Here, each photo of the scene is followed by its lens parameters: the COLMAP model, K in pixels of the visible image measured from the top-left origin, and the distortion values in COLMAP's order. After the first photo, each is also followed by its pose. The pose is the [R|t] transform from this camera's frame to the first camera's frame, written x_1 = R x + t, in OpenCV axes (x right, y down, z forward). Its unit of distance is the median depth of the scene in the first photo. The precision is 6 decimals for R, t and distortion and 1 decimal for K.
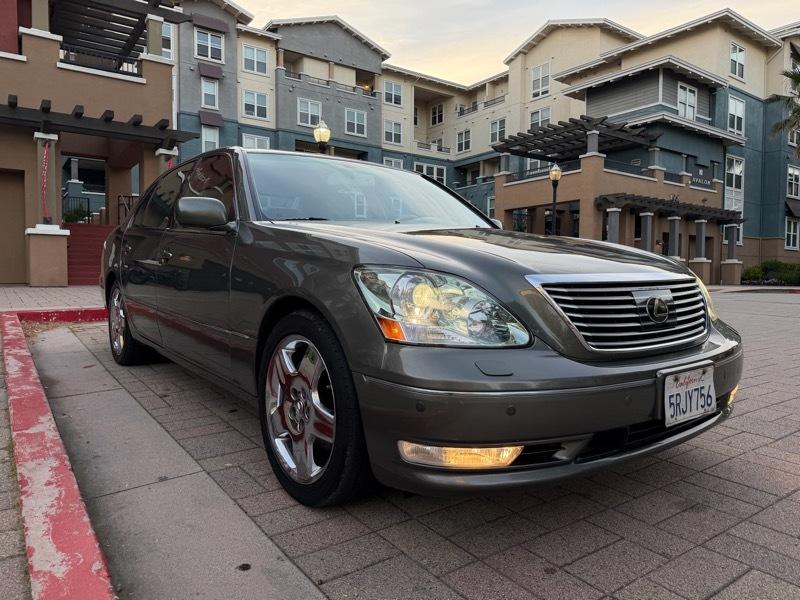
lens RADIAL K [[564.7, 0, 404.4], [0, 564.7, 300.0], [0, 0, 1]] dist [0.027731, -0.043396]
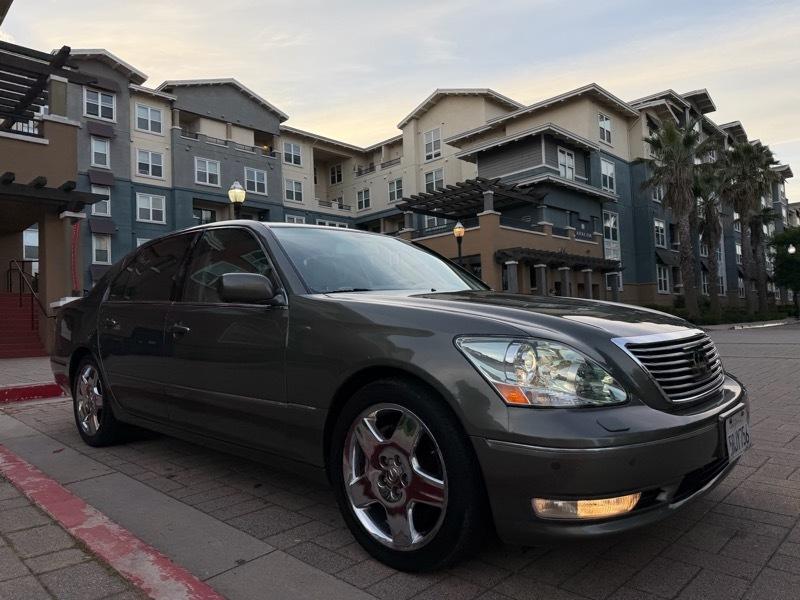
lens RADIAL K [[559.5, 0, 398.7], [0, 559.5, 300.9], [0, 0, 1]] dist [0.065506, -0.098911]
pose [[0.985305, -0.034891, 0.167205, -0.016547], [0.050417, 0.994708, -0.089526, -0.001679], [-0.163196, 0.096640, 0.981849, -0.002254]]
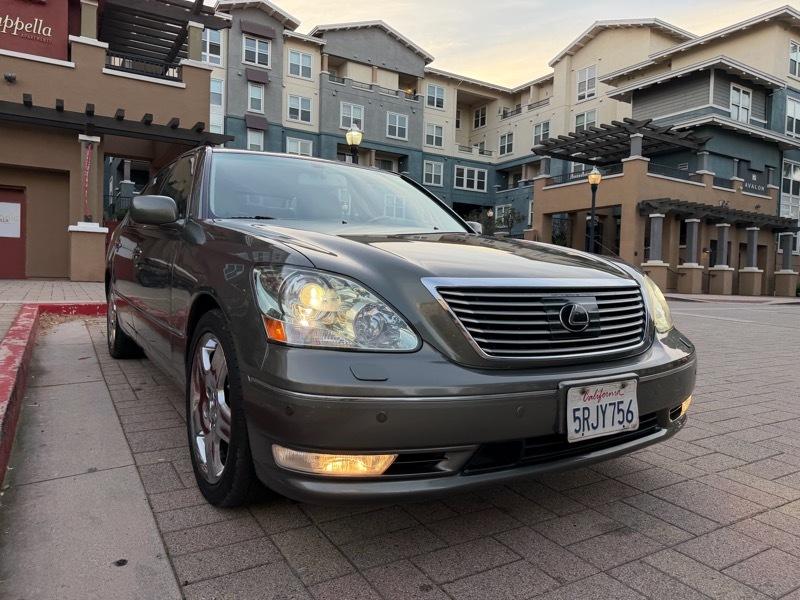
lens RADIAL K [[564.5, 0, 396.0], [0, 564.5, 297.9], [0, 0, 1]] dist [0.030749, -0.049482]
pose [[0.995897, 0.025044, -0.086956, 0.010768], [-0.025813, 0.999637, -0.007724, -0.000036], [0.086731, 0.009937, 0.996182, 0.001607]]
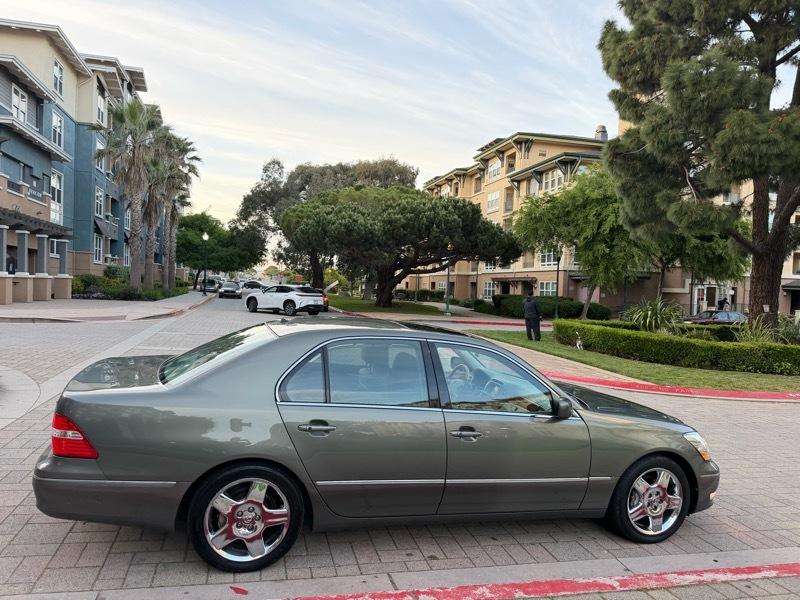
lens RADIAL K [[552.0, 0, 396.9], [0, 552.0, 304.2], [0, 0, 1]] dist [0.073211, -0.100345]
pose [[0.368497, -0.018090, 0.929453, -0.136442], [0.000879, 0.999817, 0.019111, -0.033265], [-0.929628, -0.006225, 0.368446, 0.060716]]
